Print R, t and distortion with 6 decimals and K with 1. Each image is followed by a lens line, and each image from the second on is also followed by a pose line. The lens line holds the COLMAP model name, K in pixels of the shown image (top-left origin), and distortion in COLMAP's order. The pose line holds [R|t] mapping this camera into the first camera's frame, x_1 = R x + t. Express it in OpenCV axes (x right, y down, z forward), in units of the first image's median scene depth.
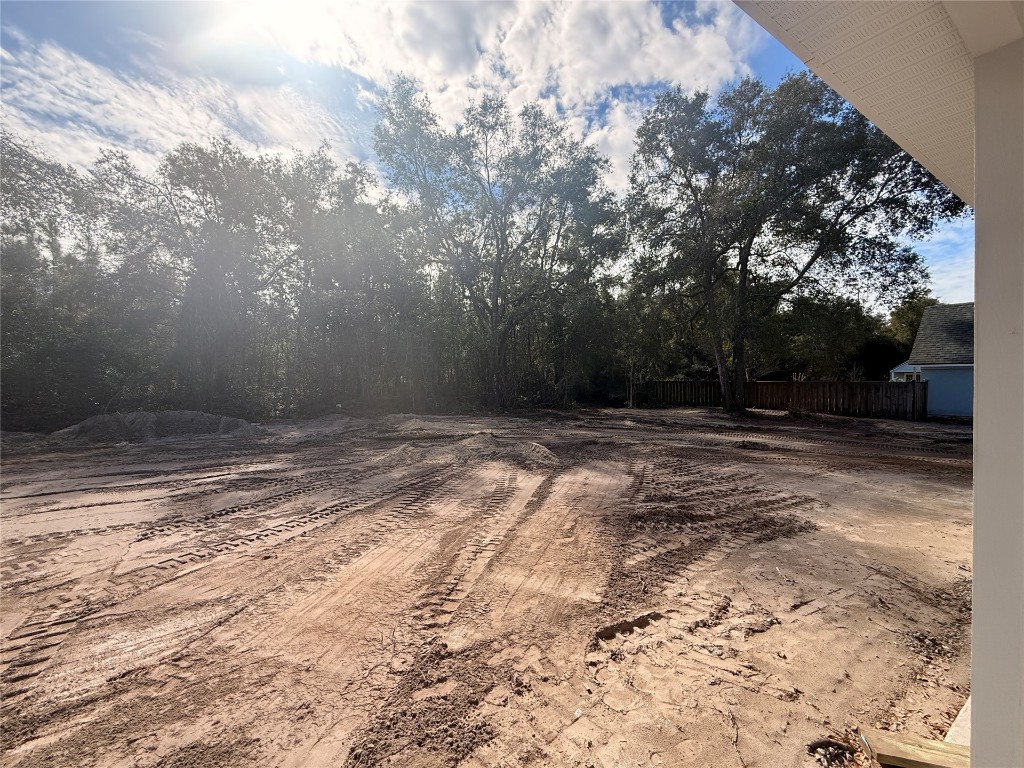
lens RADIAL K [[407.4, 0, 512.0], [0, 407.4, 384.0], [0, 0, 1]] dist [0.000526, -0.000211]
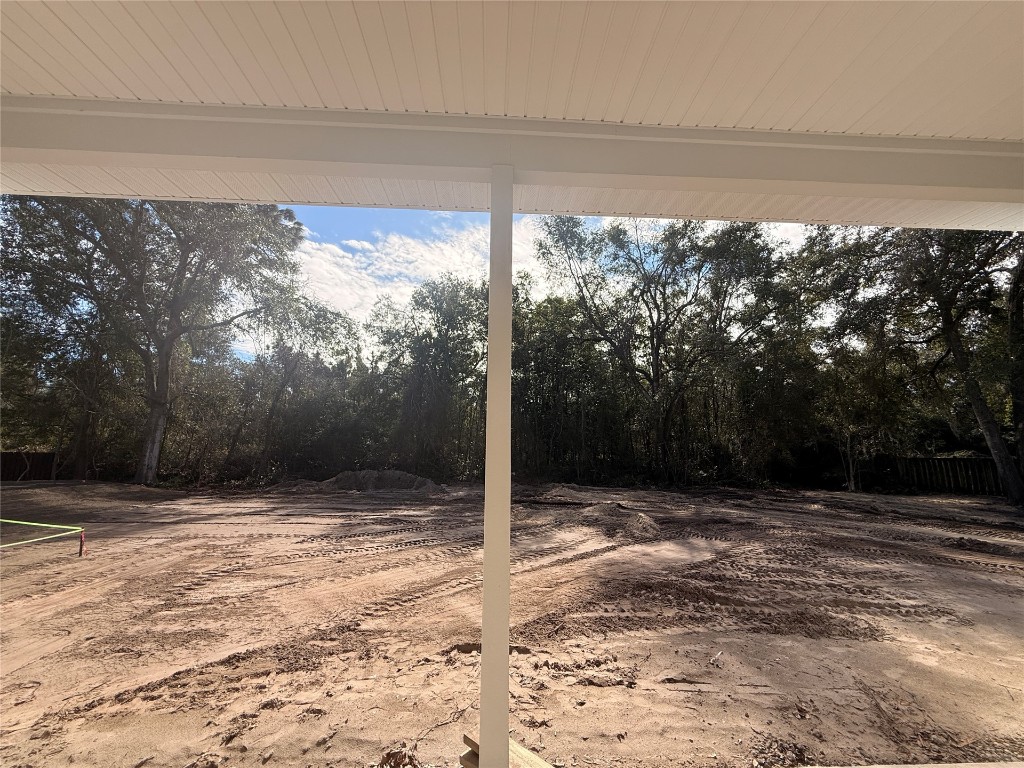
lens RADIAL K [[407.4, 0, 512.0], [0, 407.4, 384.0], [0, 0, 1]] dist [0.000526, -0.000211]
pose [[0.873896, -0.068970, -0.481196, 0.732227], [-0.020637, 0.983728, -0.178476, 0.062328], [0.485675, 0.165900, 0.858252, -0.037125]]
